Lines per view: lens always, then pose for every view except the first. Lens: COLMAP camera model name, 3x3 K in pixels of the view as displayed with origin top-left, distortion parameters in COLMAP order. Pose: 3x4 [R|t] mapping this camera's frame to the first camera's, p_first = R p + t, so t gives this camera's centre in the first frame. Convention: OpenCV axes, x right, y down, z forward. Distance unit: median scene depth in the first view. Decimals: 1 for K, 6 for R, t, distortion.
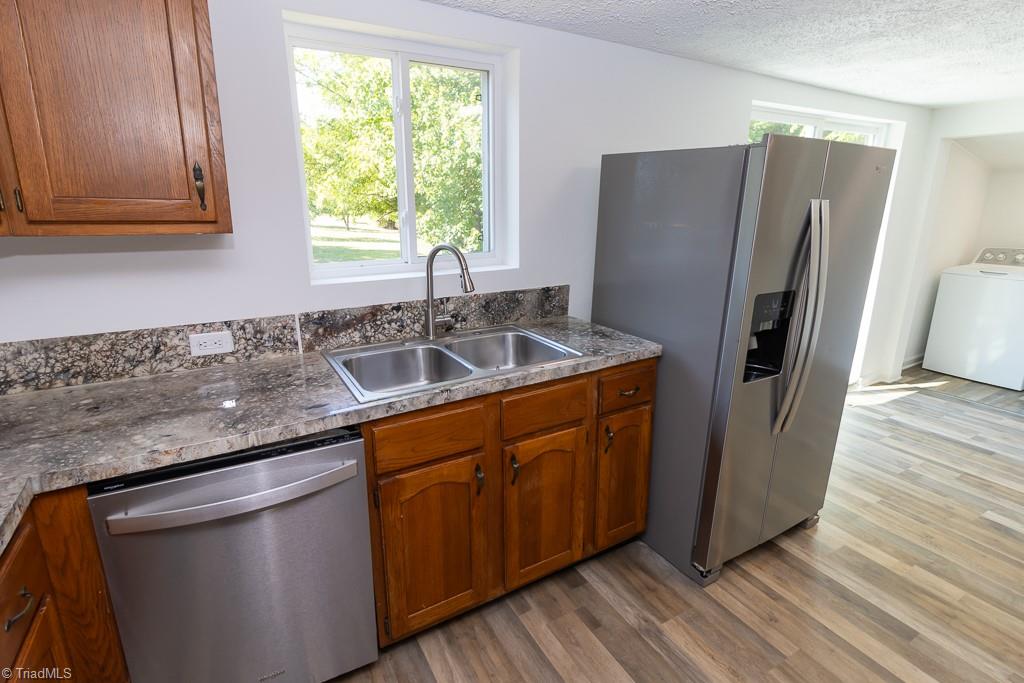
lens RADIAL K [[510.7, 0, 512.5], [0, 510.7, 327.1], [0, 0, 1]] dist [-0.001994, -0.000278]
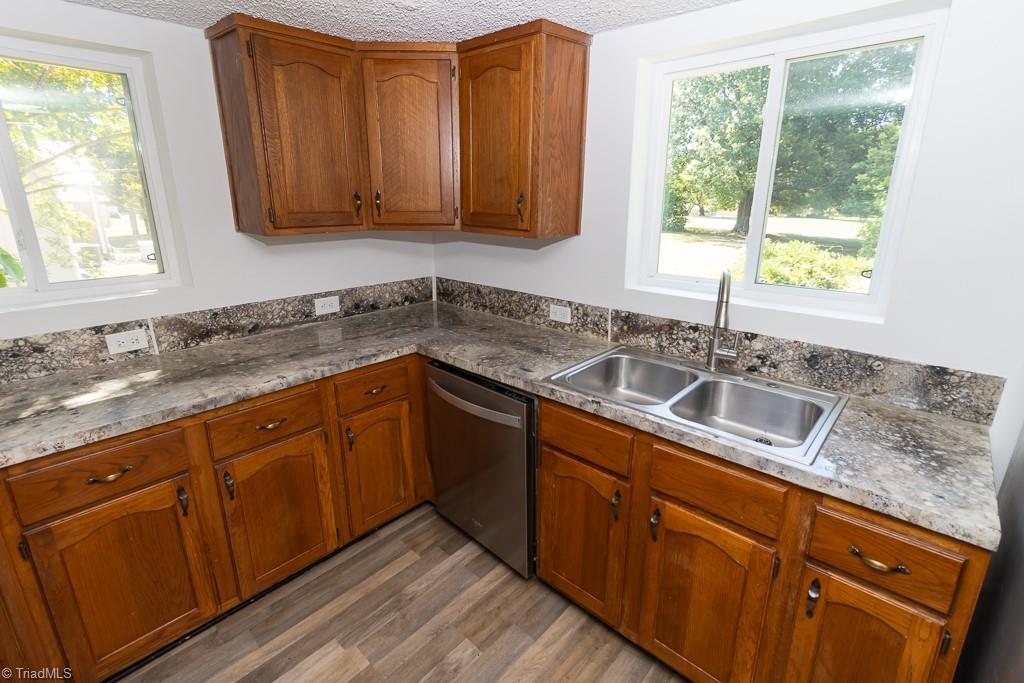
lens RADIAL K [[473.9, 0, 510.9], [0, 473.9, 329.7], [0, 0, 1]] dist [0.001245, 0.000361]
pose [[0.292433, 0.258032, -0.920816, 0.581984], [-0.242089, 0.951518, 0.189753, -0.138868], [0.925136, 0.167429, 0.340722, 0.406196]]
